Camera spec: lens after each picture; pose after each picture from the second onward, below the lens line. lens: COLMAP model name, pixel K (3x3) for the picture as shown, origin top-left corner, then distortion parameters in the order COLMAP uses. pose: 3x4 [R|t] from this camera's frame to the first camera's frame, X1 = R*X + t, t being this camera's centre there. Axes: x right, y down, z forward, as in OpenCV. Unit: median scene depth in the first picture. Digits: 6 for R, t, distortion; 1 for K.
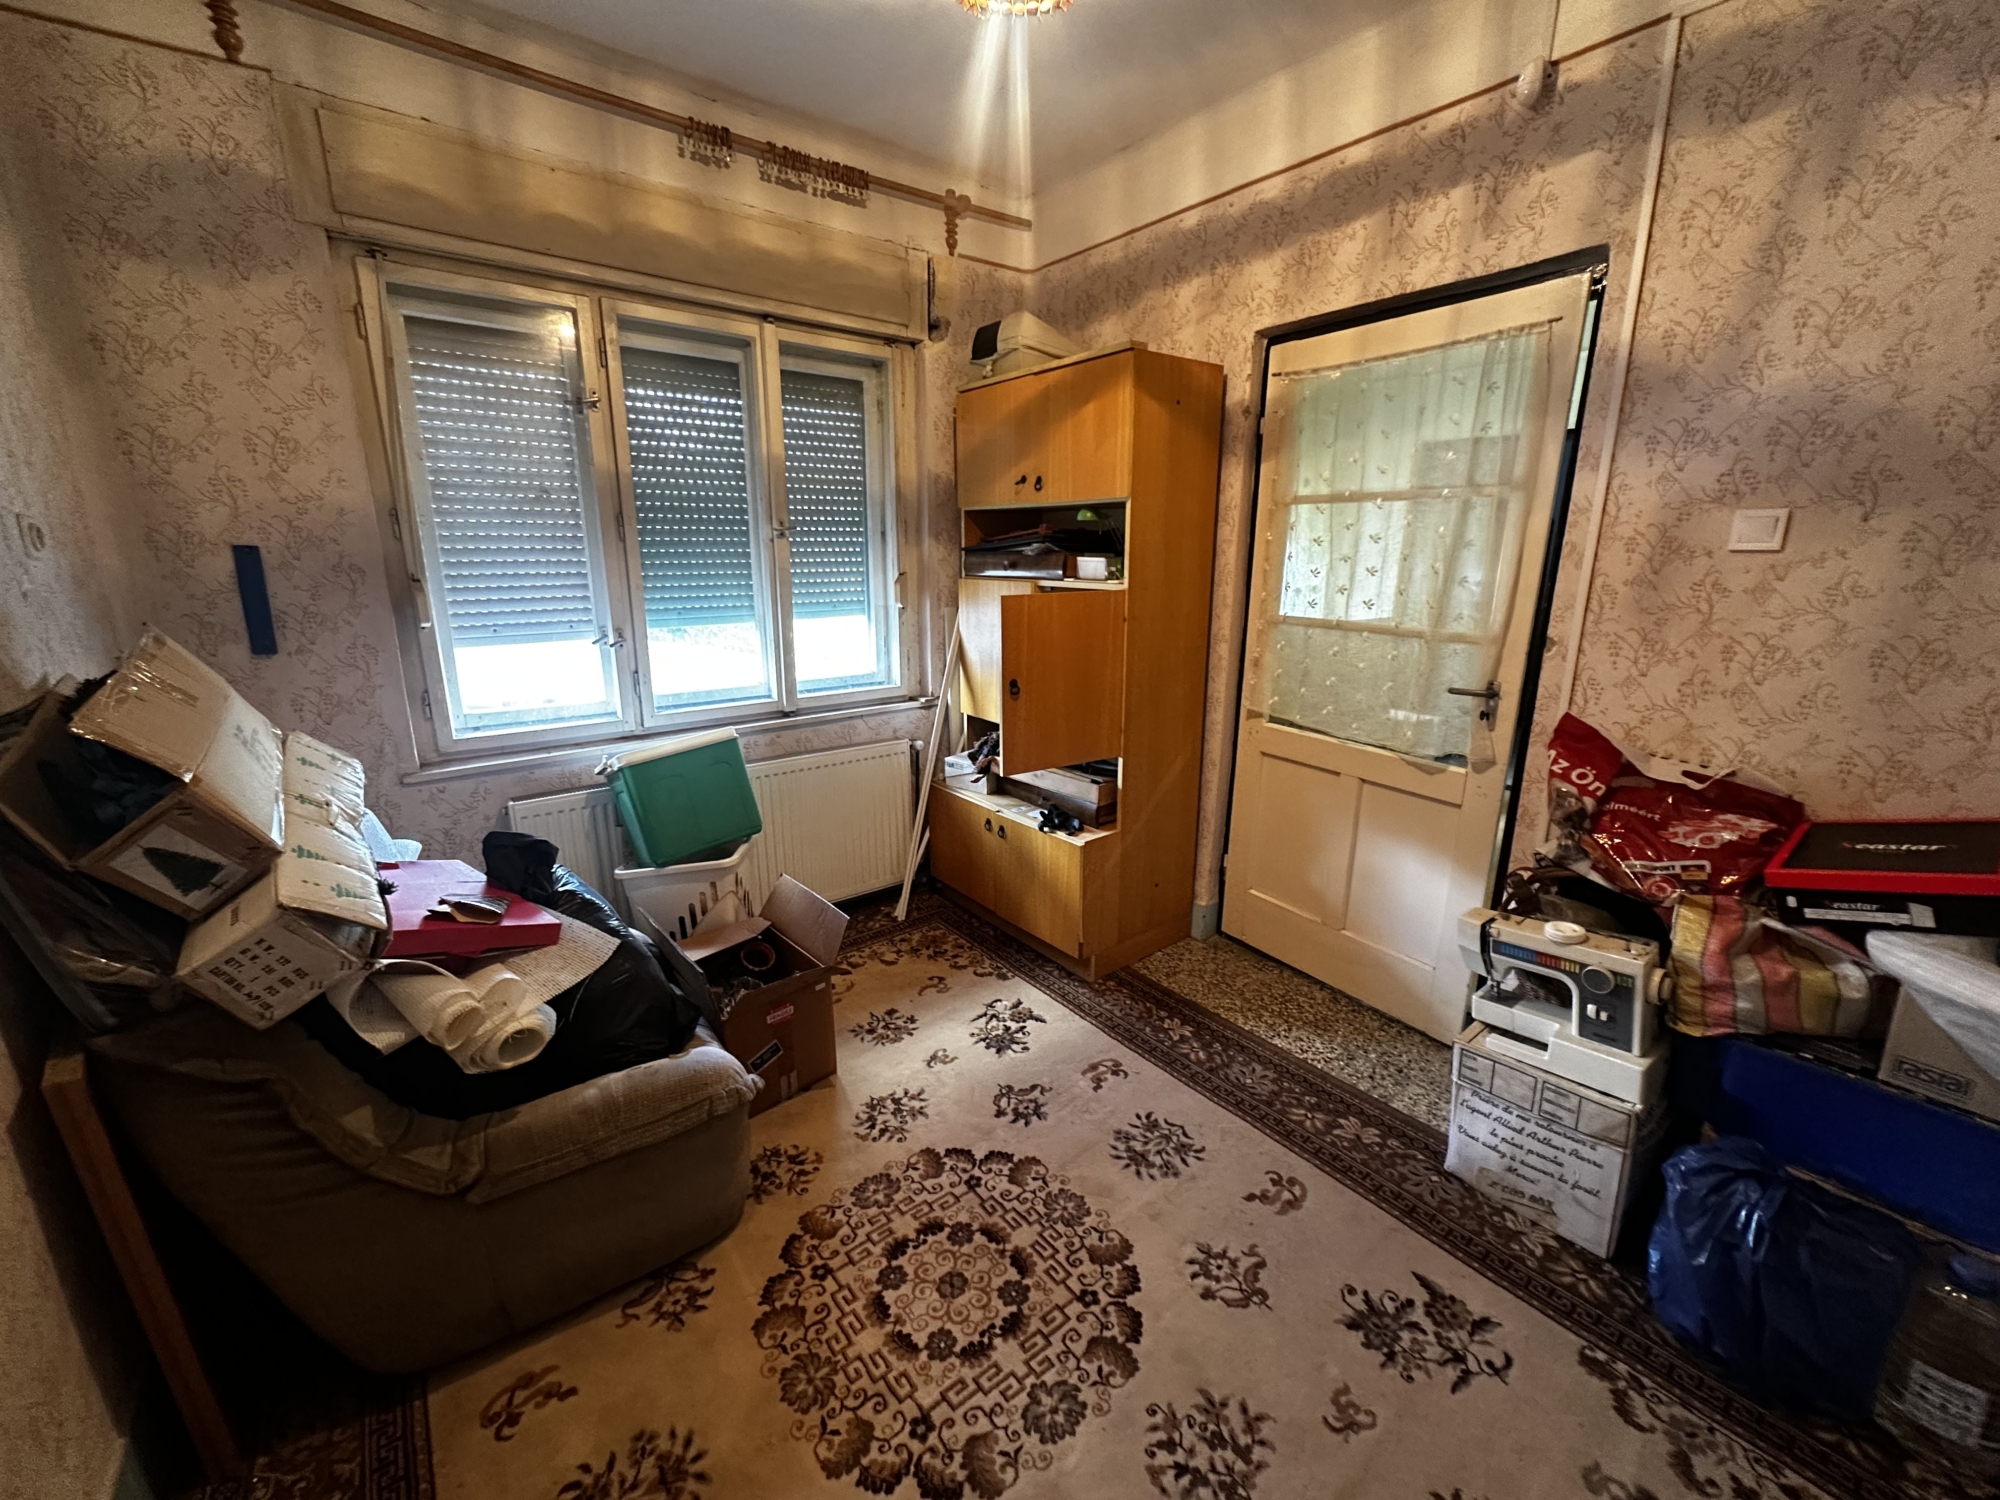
lens RADIAL K [[795.7, 0, 999.2], [0, 795.7, 755.5], [0, 0, 1]] dist [-0.002810, -0.000310]
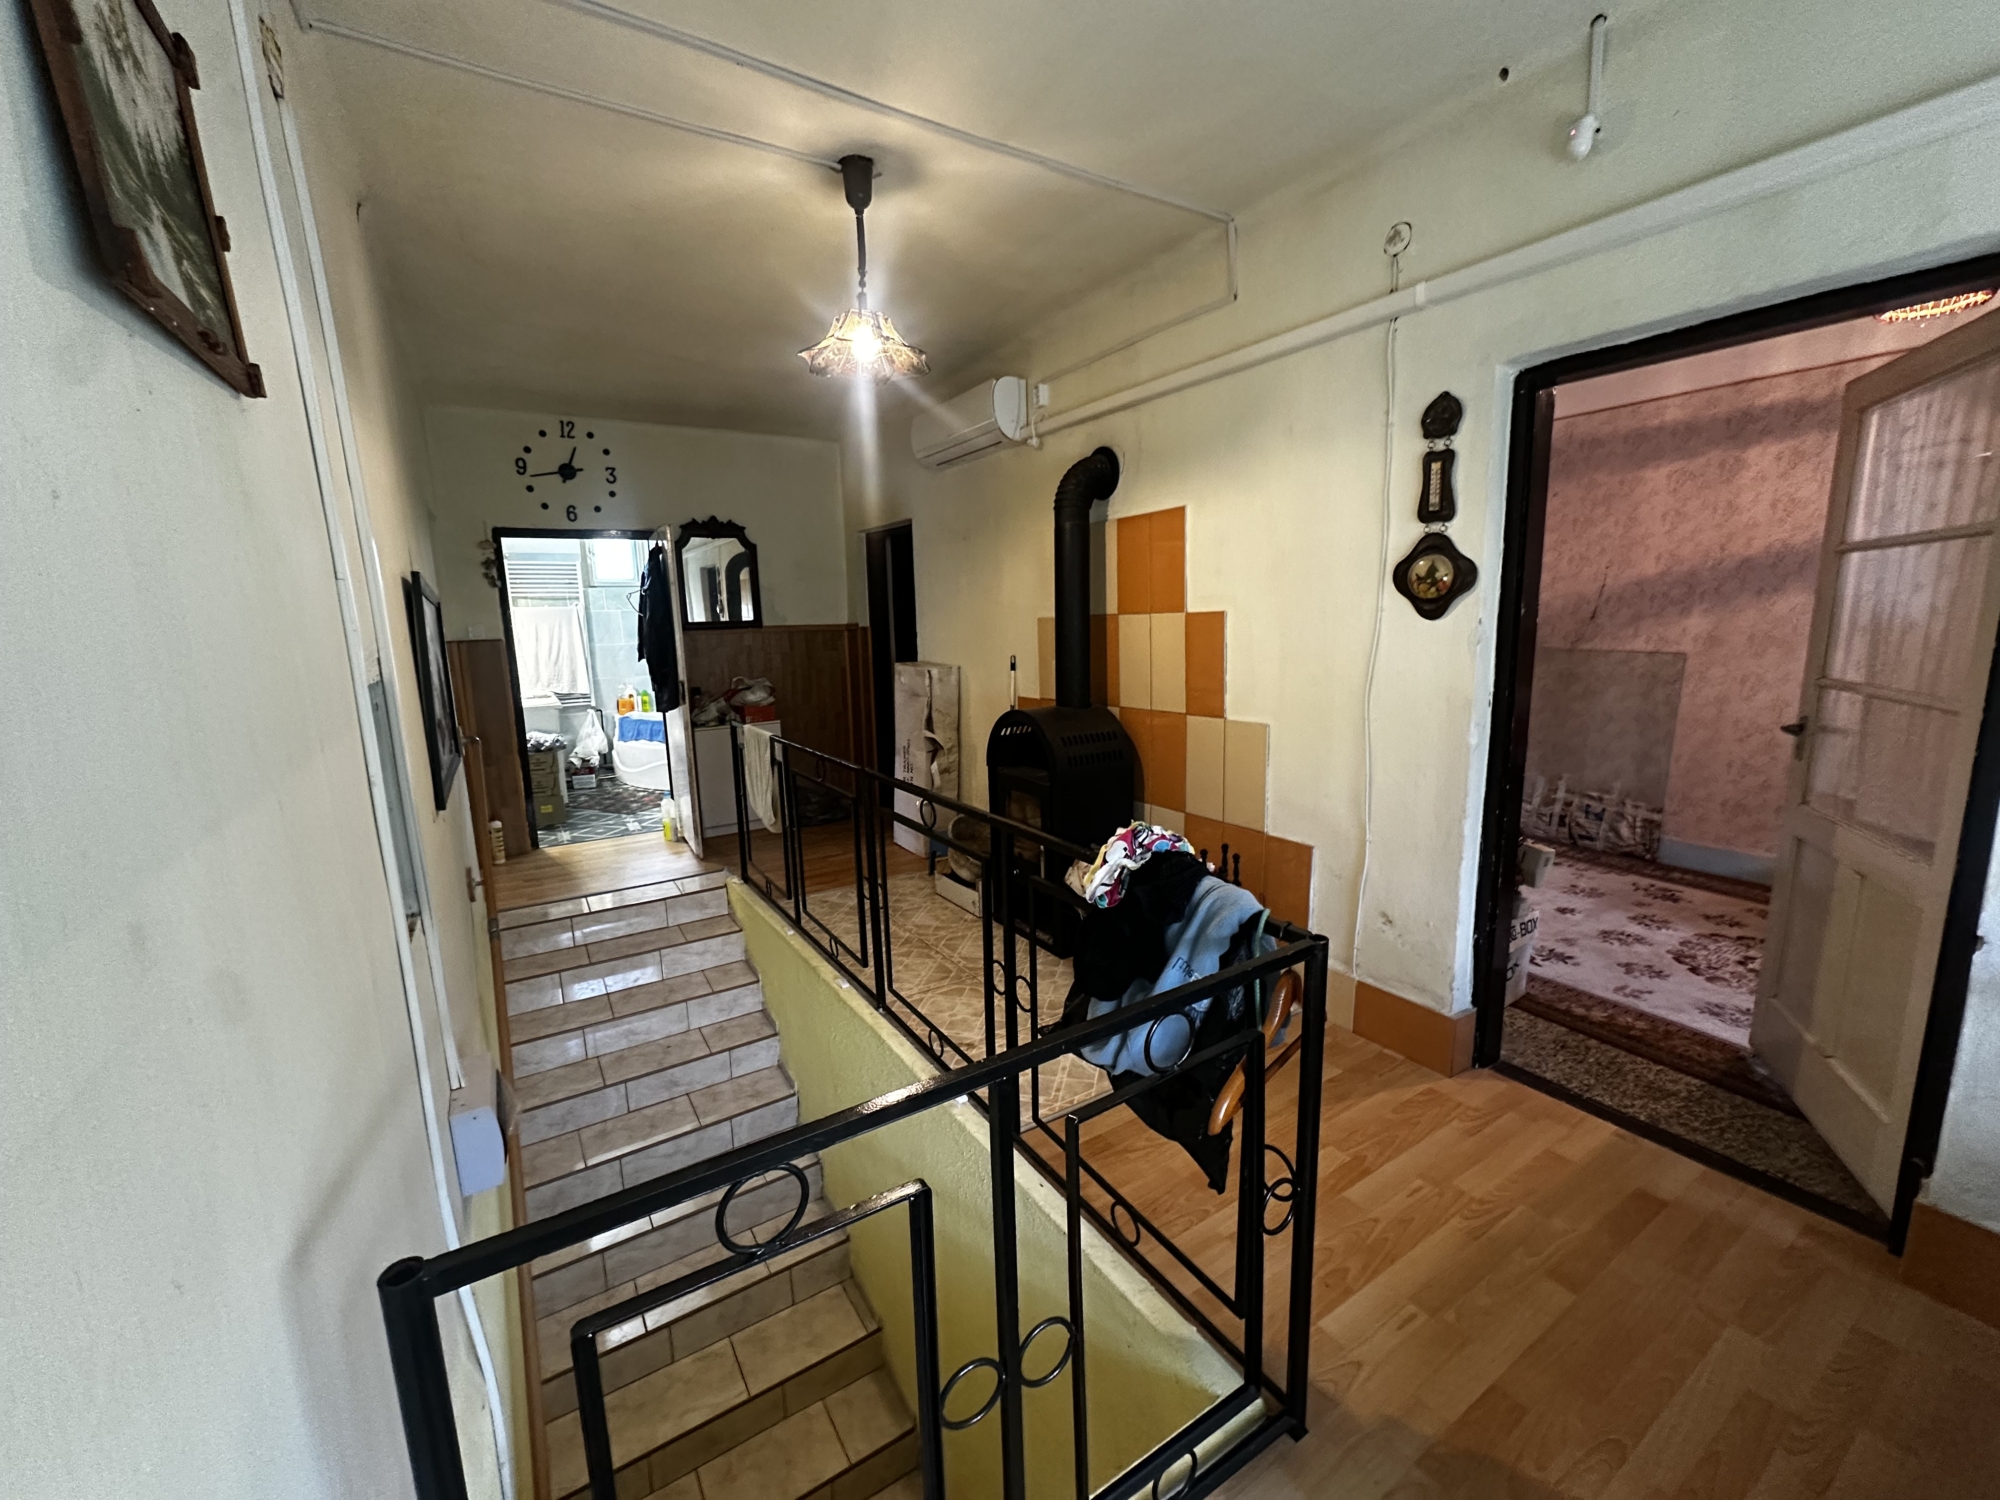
lens RADIAL K [[795.7, 0, 999.2], [0, 795.7, 755.5], [0, 0, 1]] dist [-0.002810, -0.000310]
pose [[-0.994955, 0.004861, 0.100202, 1.647803], [0.046173, 0.908933, 0.414378, -0.702767], [-0.089063, 0.416914, -0.904572, 2.657438]]
